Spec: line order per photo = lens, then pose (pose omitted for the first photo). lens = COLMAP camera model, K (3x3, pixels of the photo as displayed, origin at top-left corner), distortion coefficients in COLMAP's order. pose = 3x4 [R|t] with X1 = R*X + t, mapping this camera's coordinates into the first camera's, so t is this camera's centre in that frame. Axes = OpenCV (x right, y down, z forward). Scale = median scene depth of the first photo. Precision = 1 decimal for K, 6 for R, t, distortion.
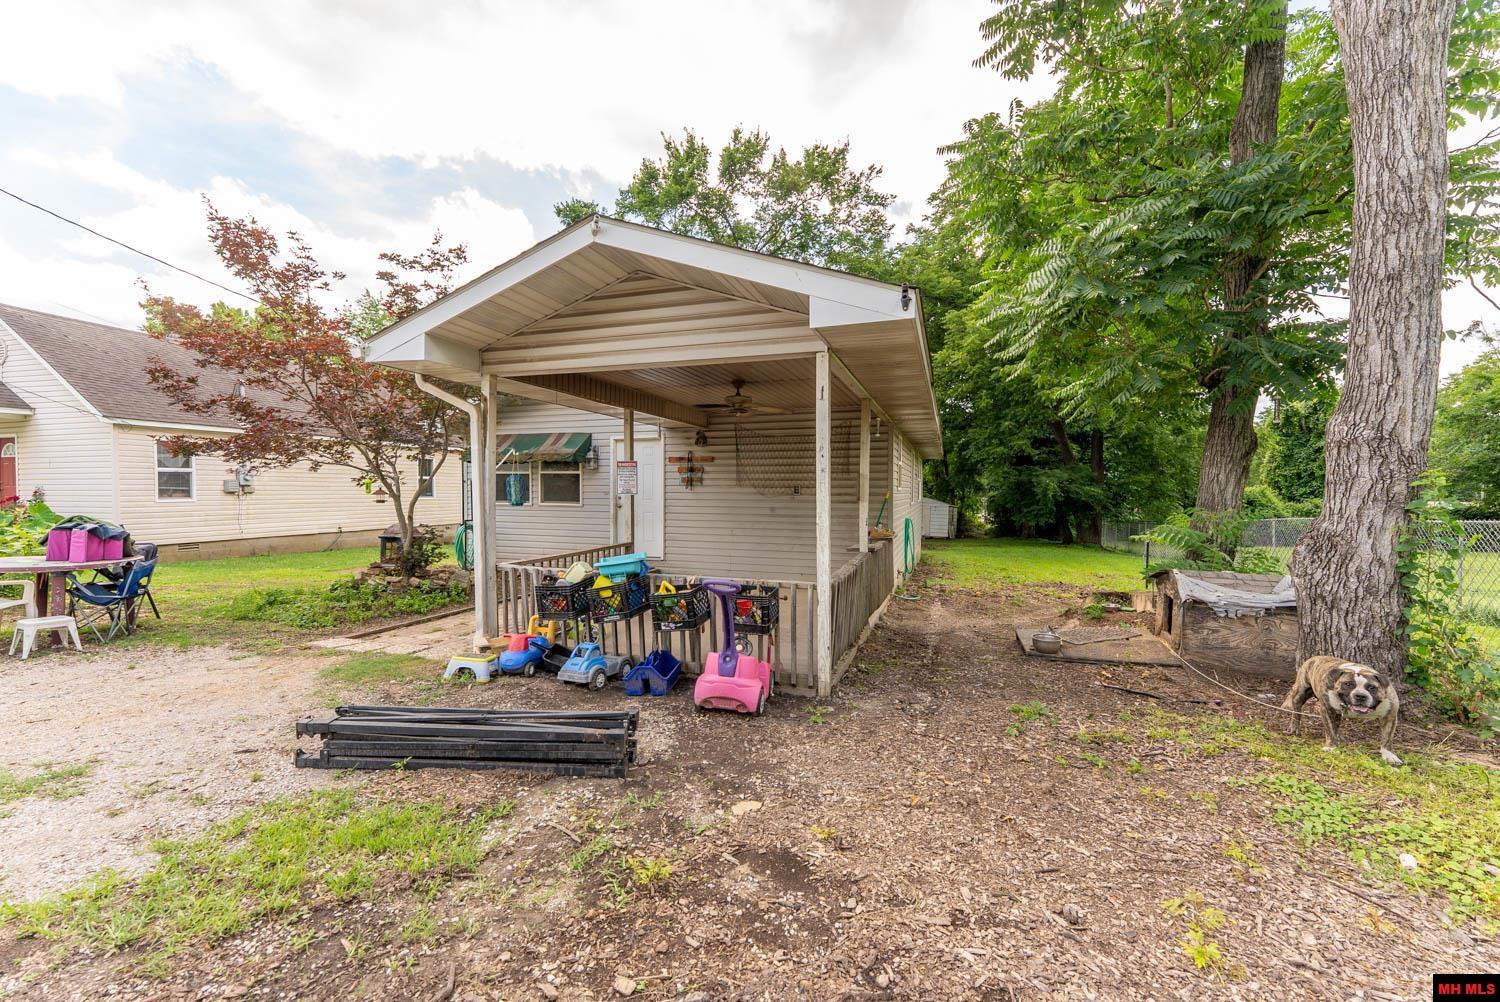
lens RADIAL K [[602.7, 0, 748.1], [0, 602.7, 501.0], [0, 0, 1]] dist [-0.001358, -0.000115]
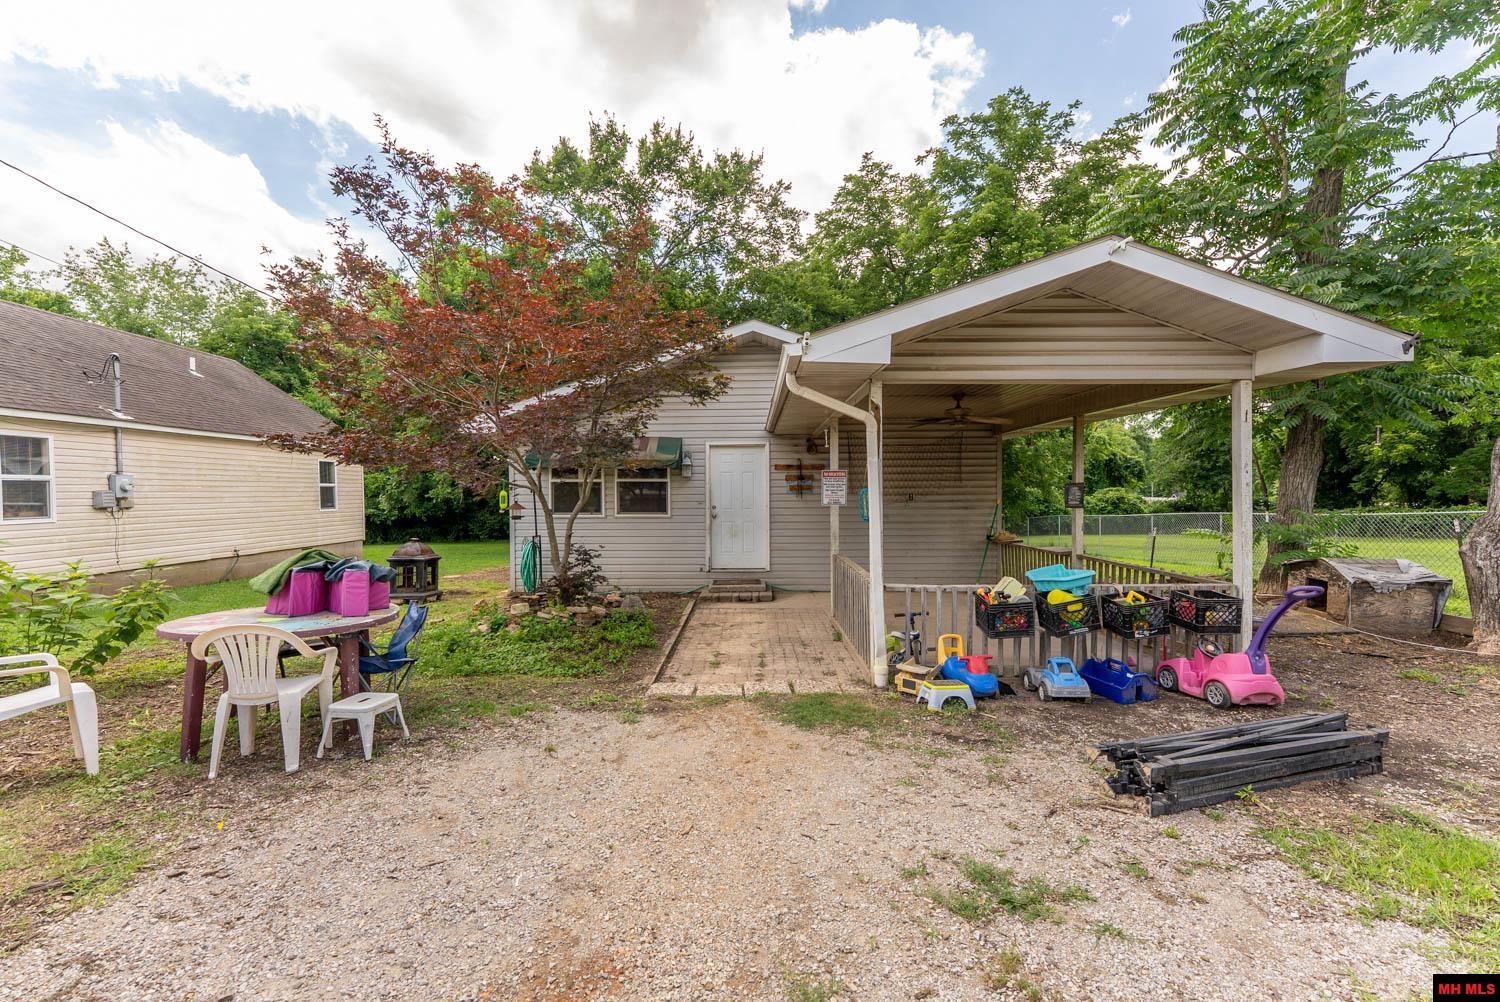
lens RADIAL K [[602.7, 0, 748.1], [0, 602.7, 501.0], [0, 0, 1]] dist [-0.001358, -0.000115]
pose [[0.948972, -0.014153, 0.315043, -0.485614], [0.015251, 0.999883, -0.001020, -0.014183], [-0.314992, 0.005772, 0.949077, 0.096631]]
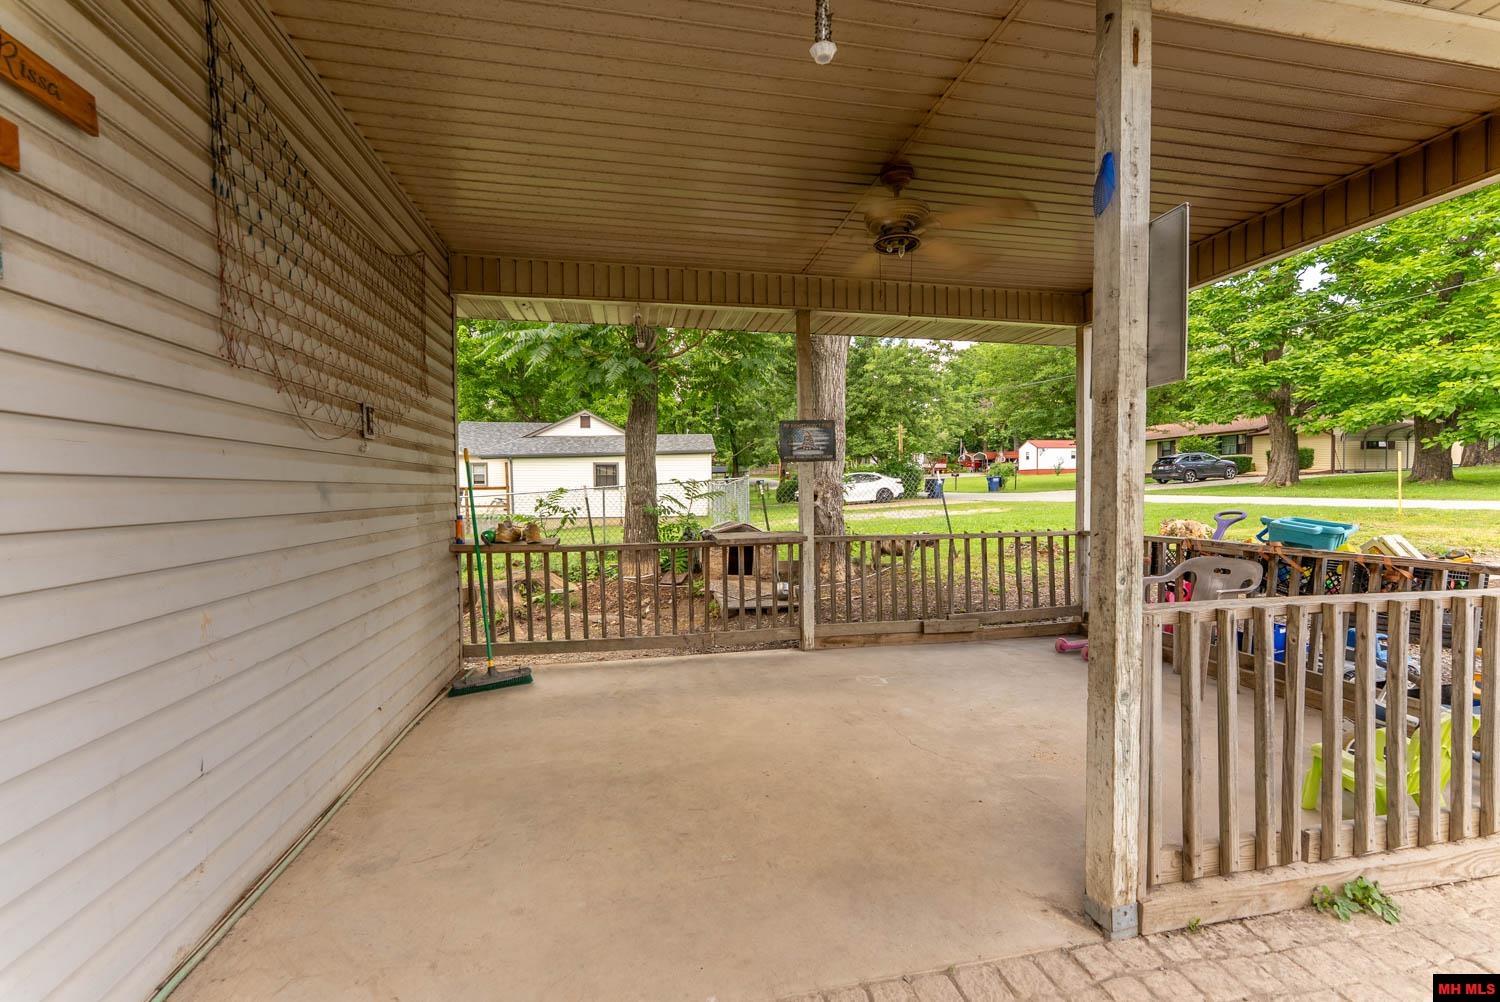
lens RADIAL K [[593.8, 0, 776.9], [0, 593.8, 490.7], [0, 0, 1]] dist [0.000414, 0.000082]
pose [[-0.532578, -0.010324, 0.846318, -0.244170], [0.007746, 0.999824, 0.017071, 0.011041], [-0.846345, 0.015647, -0.532404, 0.934616]]
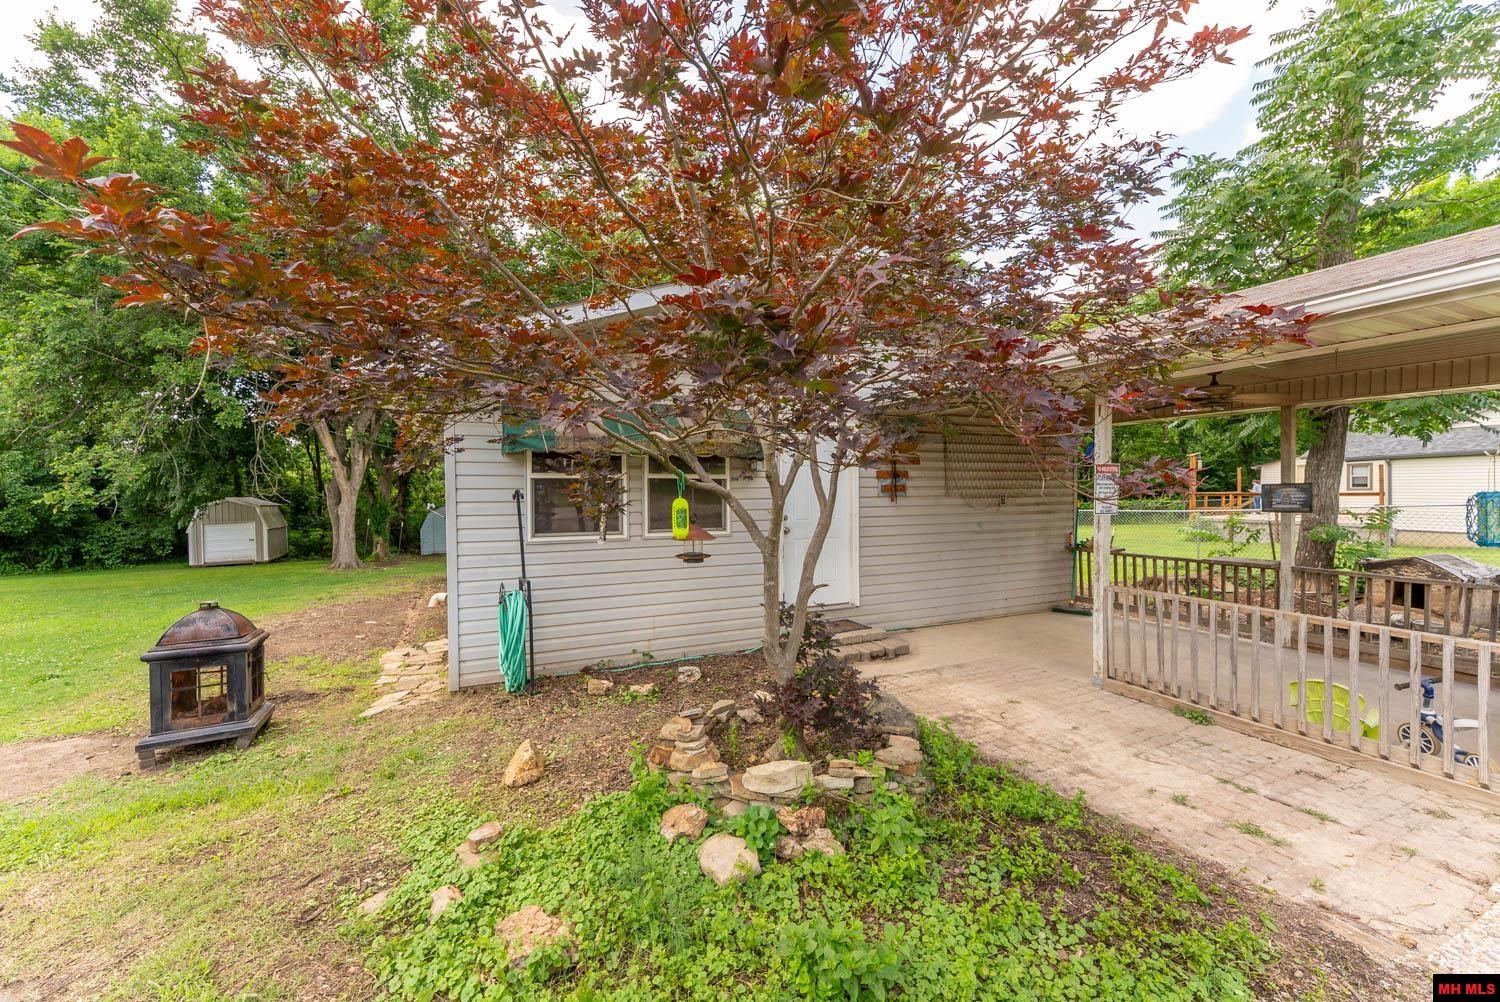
lens RADIAL K [[602.7, 0, 748.1], [0, 602.7, 501.0], [0, 0, 1]] dist [-0.001358, -0.000115]
pose [[0.720605, -0.023166, 0.692959, -0.714538], [0.023644, 0.999681, 0.008833, -0.030850], [-0.692943, 0.010019, 0.720923, 0.606808]]
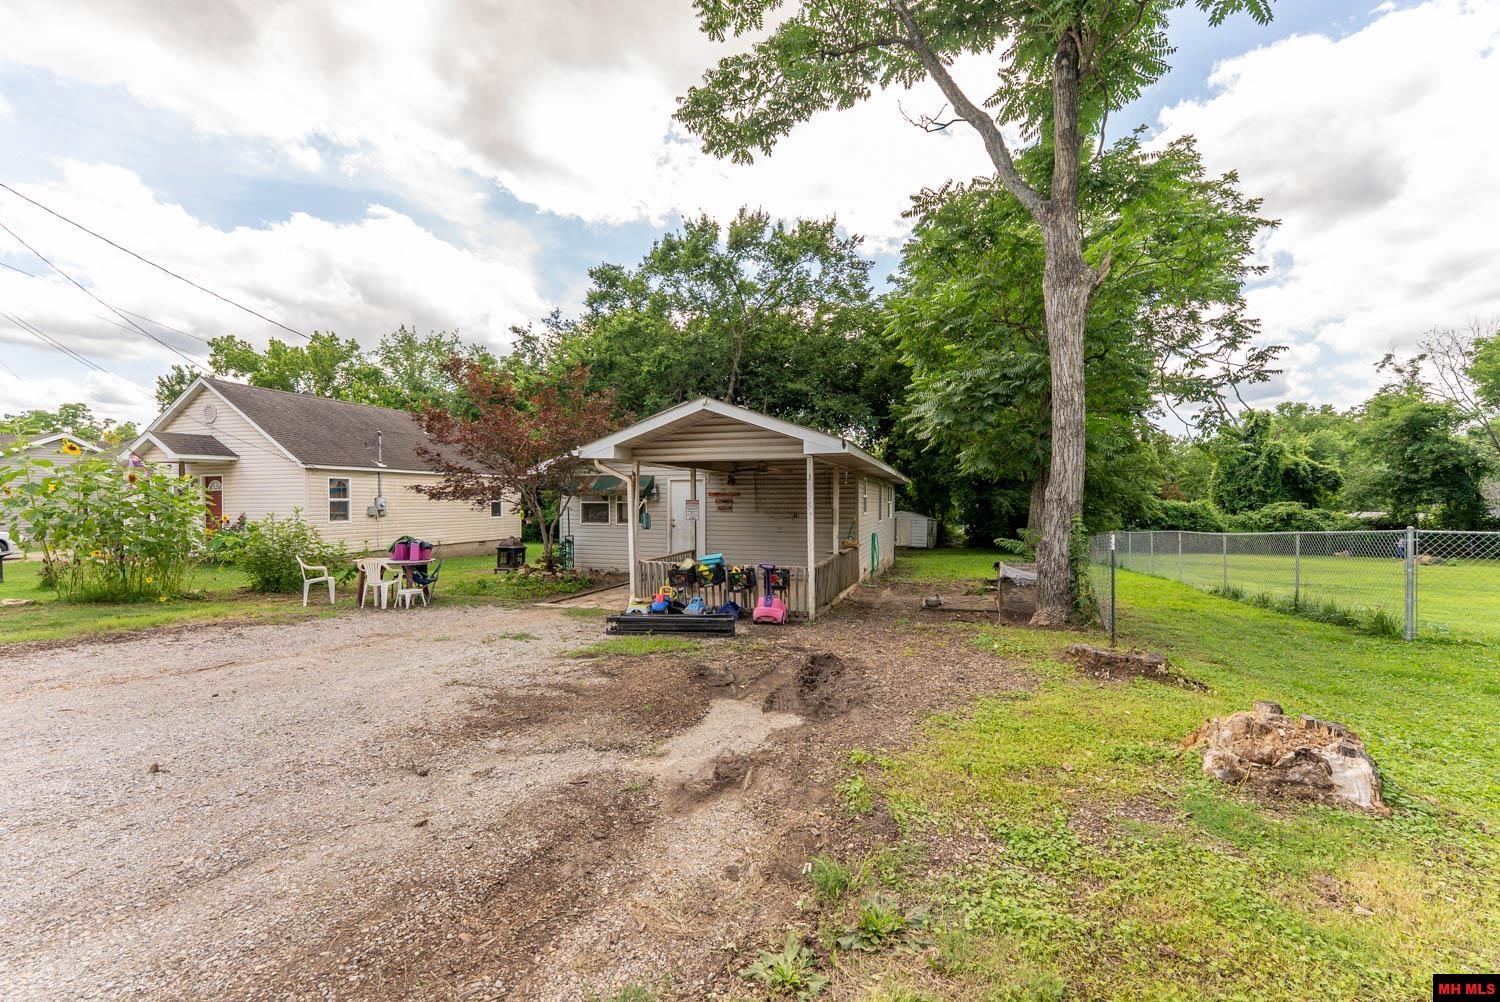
lens RADIAL K [[603.7, 0, 750.0], [0, 603.7, 501.0], [0, 0, 1]] dist [-0.000658, -0.000038]
pose [[0.999929, -0.004570, 0.011034, -0.048198], [0.004782, 0.999803, -0.019272, -0.023612], [-0.010944, 0.019324, 0.999753, -0.483643]]
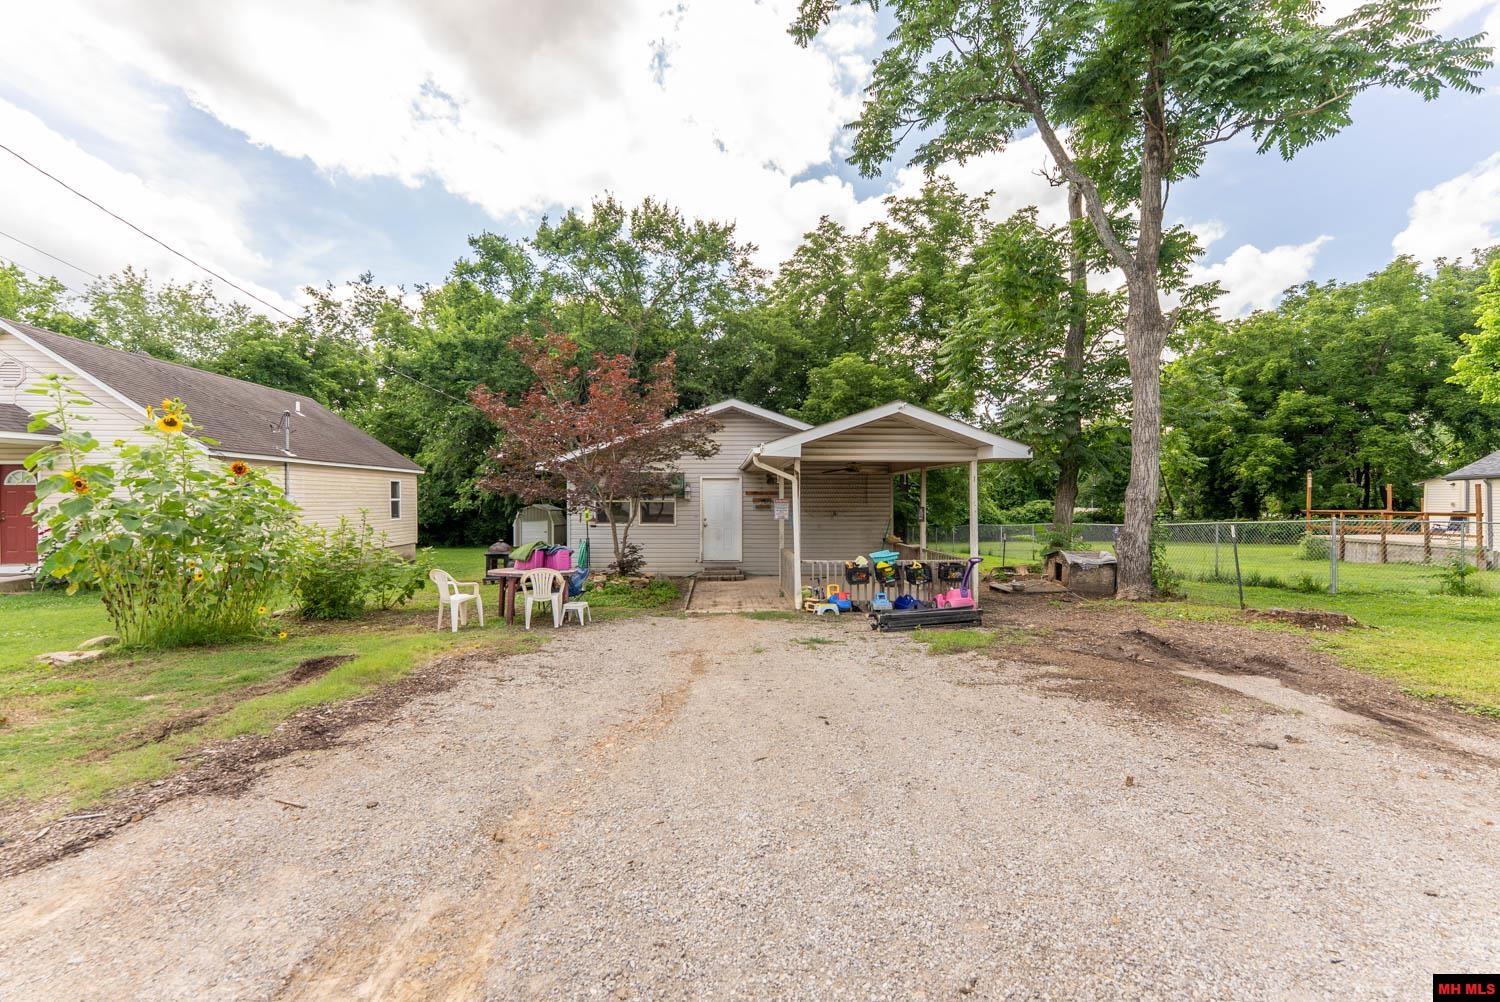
lens RADIAL K [[602.7, 0, 748.1], [0, 602.7, 501.0], [0, 0, 1]] dist [-0.001358, -0.000115]
pose [[0.930579, -0.005536, 0.366048, -0.673923], [0.011101, 0.999853, -0.013100, -0.030844], [-0.365922, 0.016254, 0.930504, -0.372423]]
